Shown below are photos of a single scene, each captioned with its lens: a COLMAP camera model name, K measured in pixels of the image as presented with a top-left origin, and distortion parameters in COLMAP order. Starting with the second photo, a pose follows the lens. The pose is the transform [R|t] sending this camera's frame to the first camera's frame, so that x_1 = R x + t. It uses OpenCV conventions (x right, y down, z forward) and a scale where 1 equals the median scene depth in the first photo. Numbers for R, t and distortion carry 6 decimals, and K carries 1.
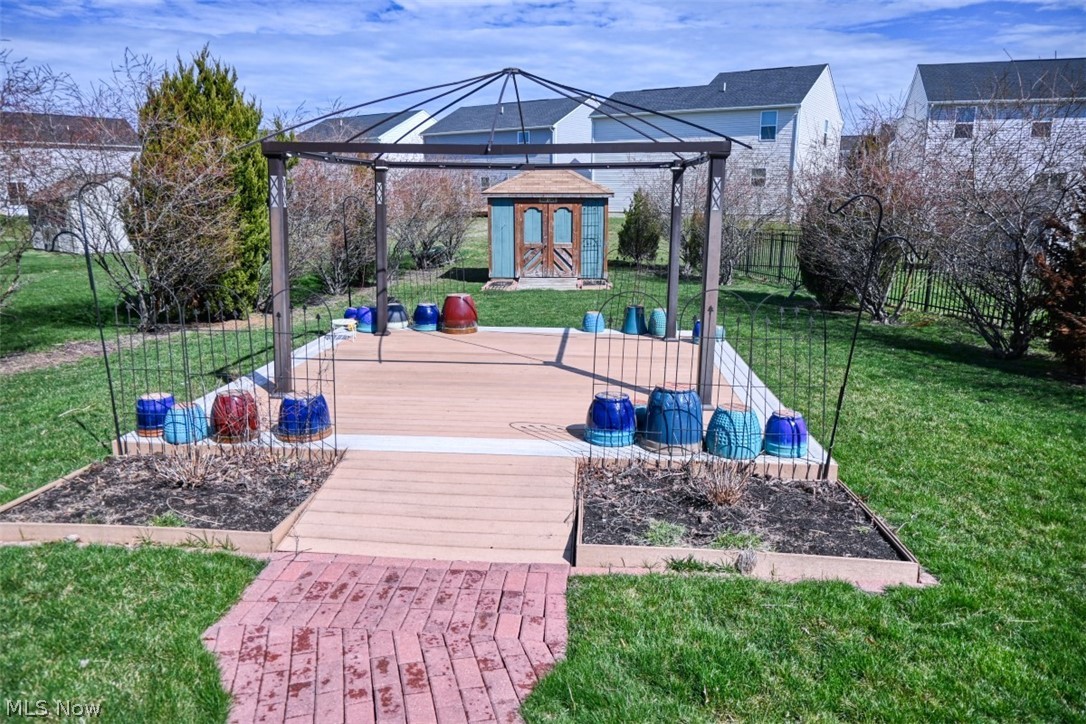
lens RADIAL K [[735.5, 0, 546.2], [0, 735.5, 359.2], [0, 0, 1]] dist [-0.004575, -0.006305]
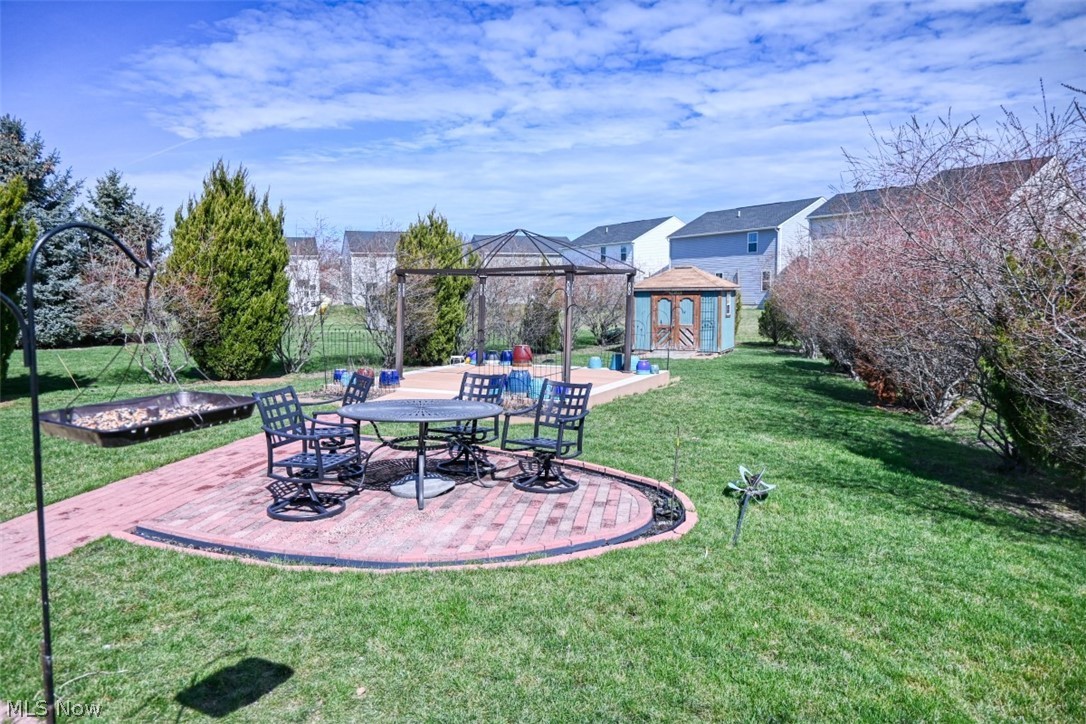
lens RADIAL K [[735.5, 0, 541.1], [0, 735.5, 366.2], [0, 0, 1]] dist [-0.004575, -0.006305]
pose [[0.921259, 0.029457, -0.387833, 0.293571], [-0.073806, 0.992251, -0.099956, 0.065831], [0.381883, 0.120709, 0.916294, -0.291040]]
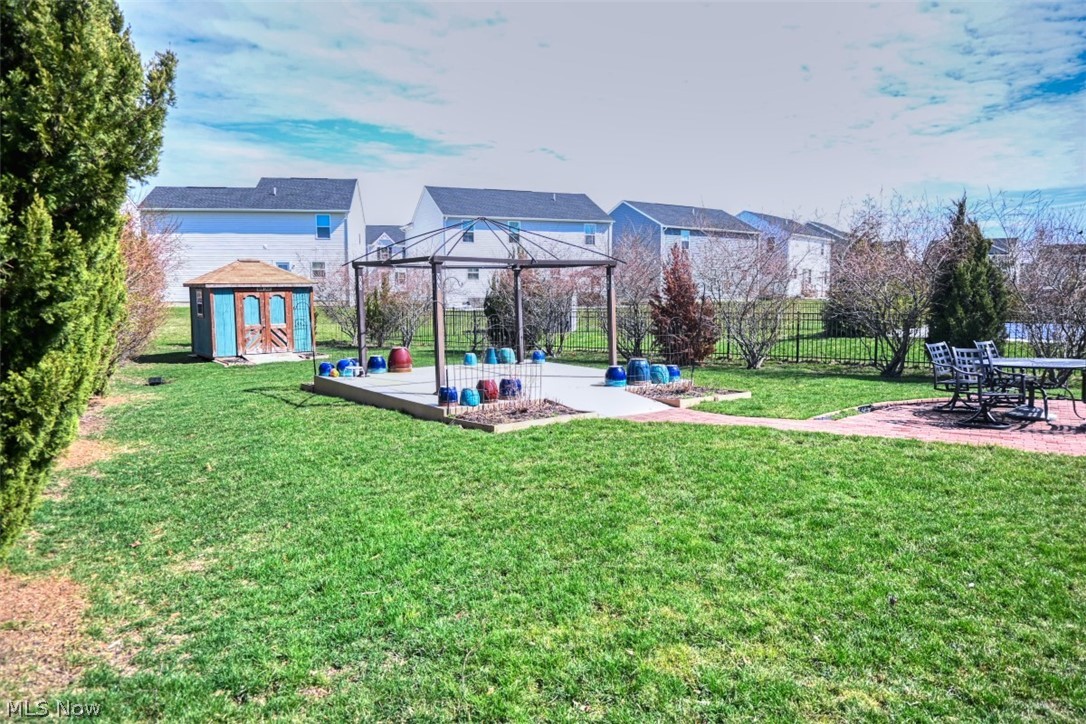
lens RADIAL K [[735.5, 0, 543.2], [0, 735.5, 359.7], [0, 0, 1]] dist [-0.004575, -0.006305]
pose [[0.748773, -0.076048, 0.658449, -0.443676], [0.153136, 0.986368, -0.060222, 0.036780], [-0.644894, 0.145925, 0.750212, -0.164989]]
